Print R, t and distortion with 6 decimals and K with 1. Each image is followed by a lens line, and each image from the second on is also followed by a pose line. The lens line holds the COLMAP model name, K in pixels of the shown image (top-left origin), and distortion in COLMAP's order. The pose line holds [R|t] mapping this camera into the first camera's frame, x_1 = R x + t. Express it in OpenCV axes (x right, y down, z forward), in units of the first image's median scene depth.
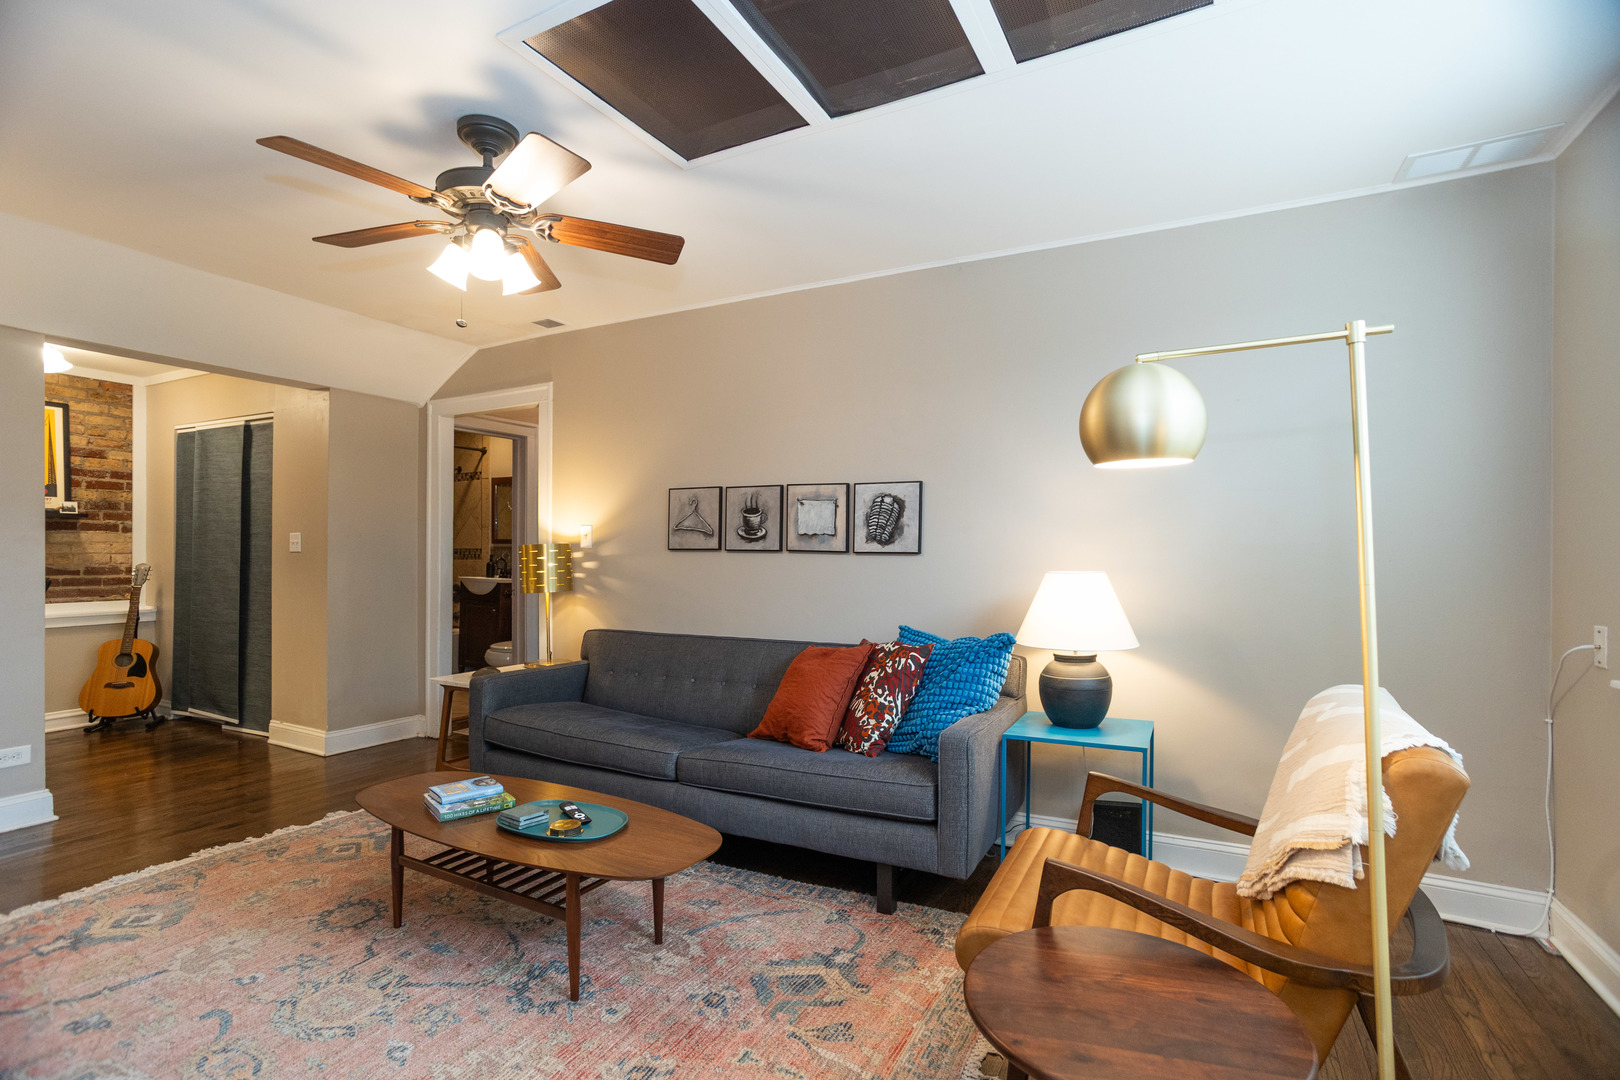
lens RADIAL K [[772.4, 0, 811.9], [0, 772.4, 571.2], [0, 0, 1]] dist [-0.055398, 0.023464]
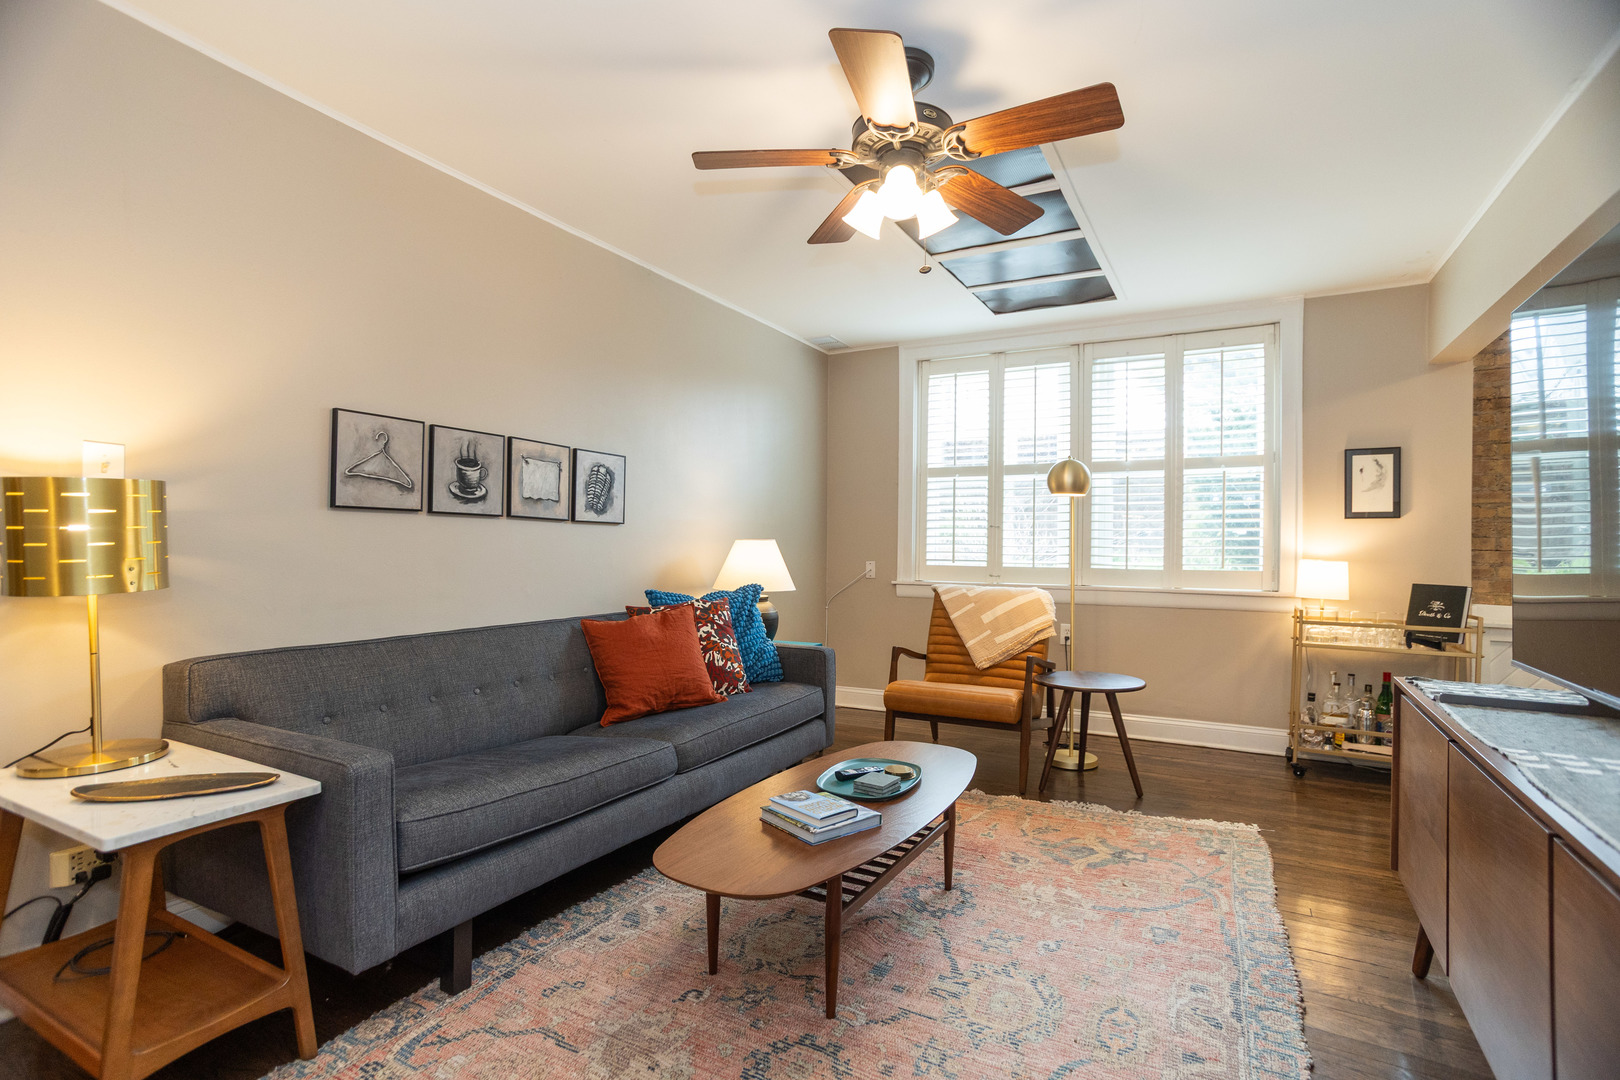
lens RADIAL K [[772.4, 0, 806.3], [0, 772.4, 546.6], [0, 0, 1]] dist [-0.055398, 0.023464]
pose [[0.022516, -0.003994, 0.999739, -0.861623], [0.016860, 0.999851, 0.003615, 0.008613], [-0.999604, 0.016774, 0.022580, 0.671288]]
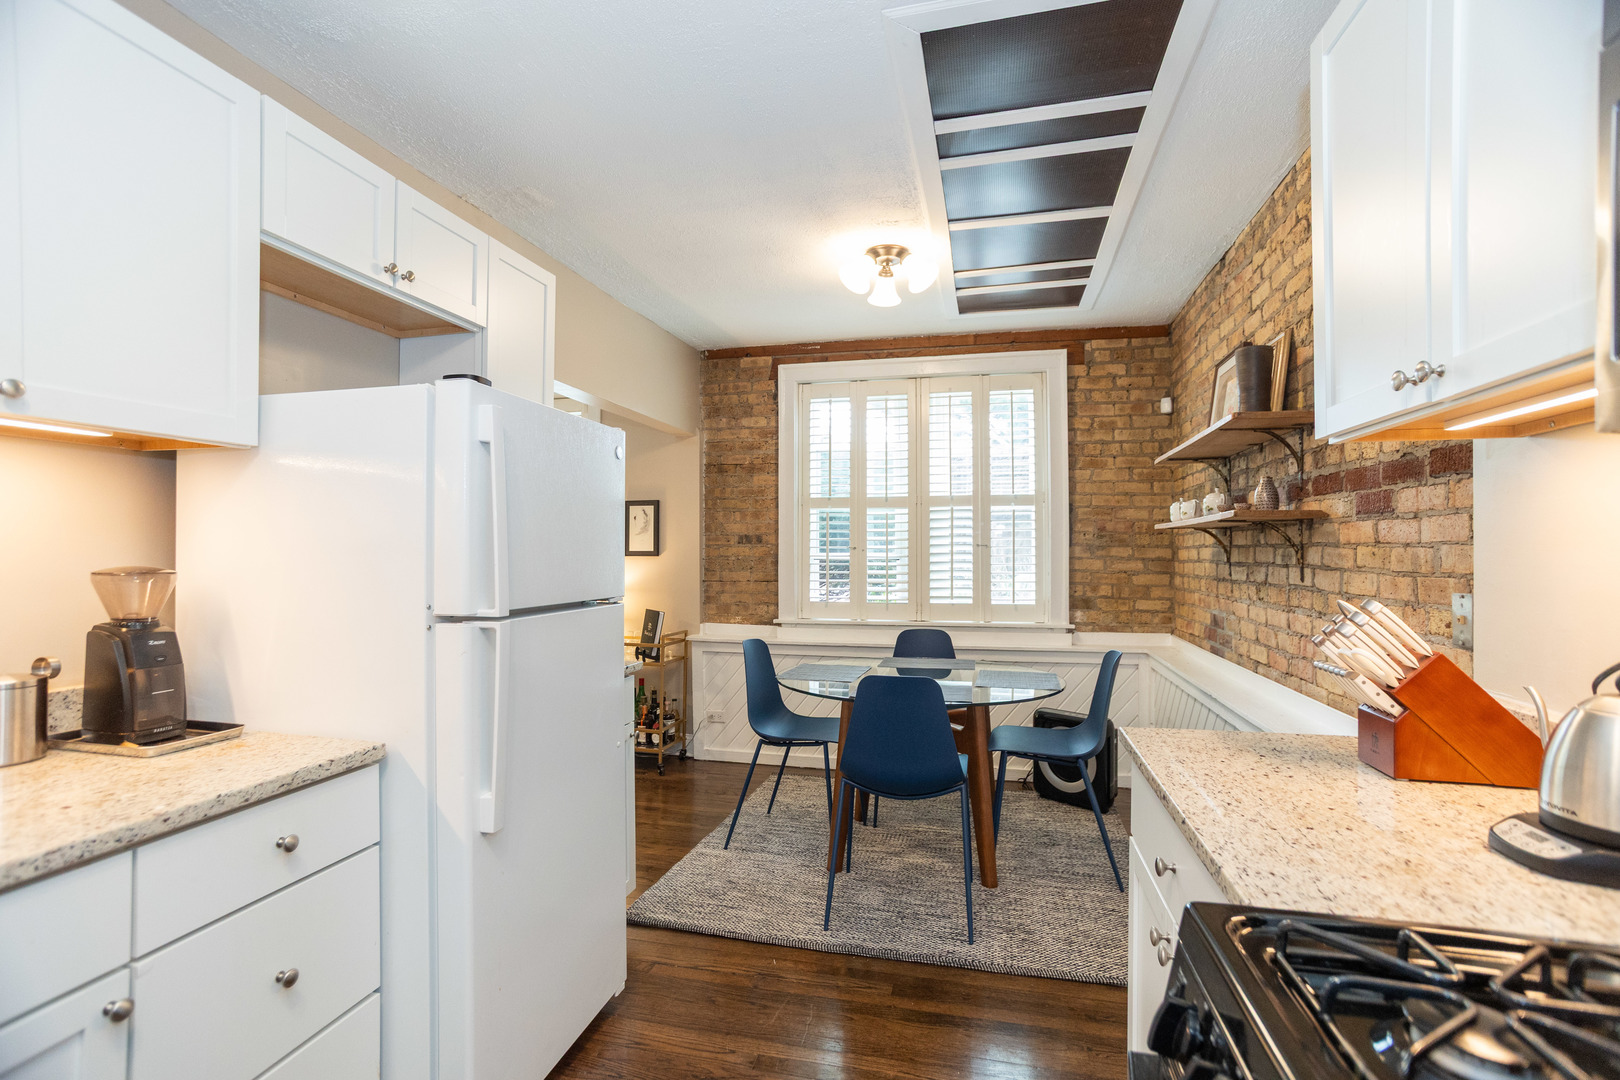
lens RADIAL K [[772.4, 0, 813.4], [0, 772.4, 544.5], [0, 0, 1]] dist [-0.055398, 0.023464]
pose [[-0.258390, 0.003638, 0.966034, -1.186555], [0.022635, 0.999741, 0.002290, -0.031835], [-0.965775, 0.022458, -0.258406, -0.065251]]
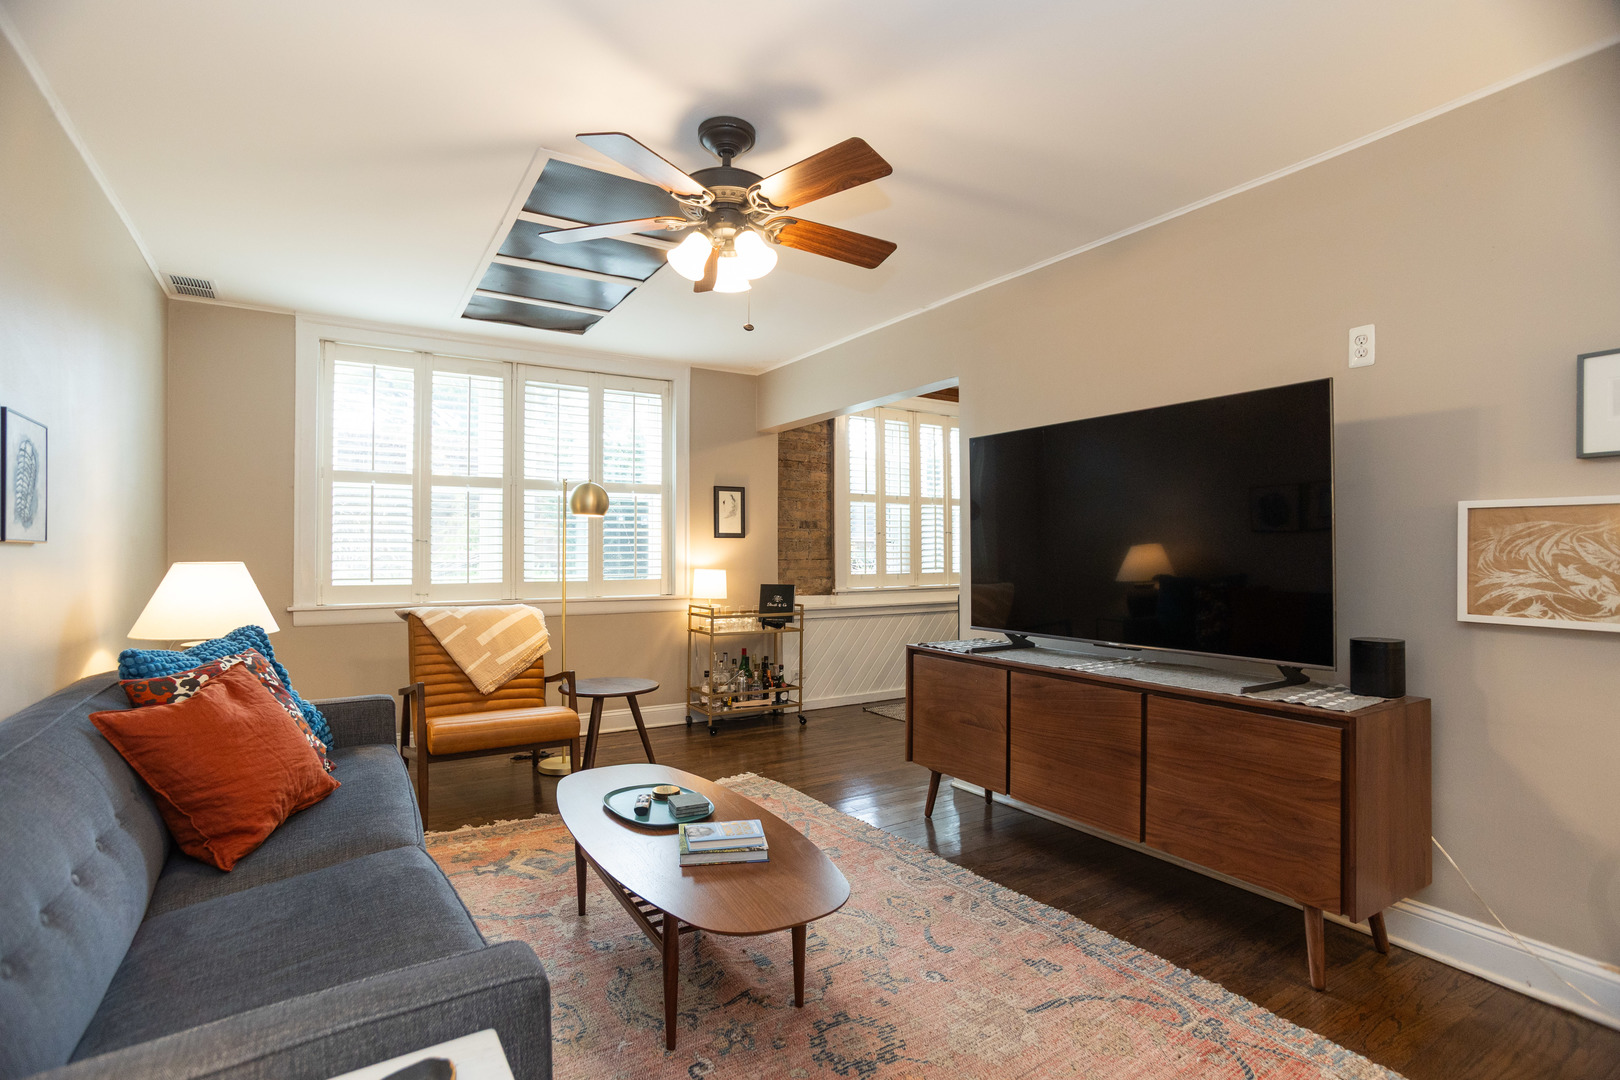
lens RADIAL K [[772.4, 0, 806.0], [0, 772.4, 544.9], [0, 0, 1]] dist [-0.055398, 0.023464]
pose [[-0.868642, 0.001464, 0.495438, -0.643822], [0.010412, 0.999829, 0.015299, -0.022395], [-0.495331, 0.018448, -0.868509, 1.136720]]
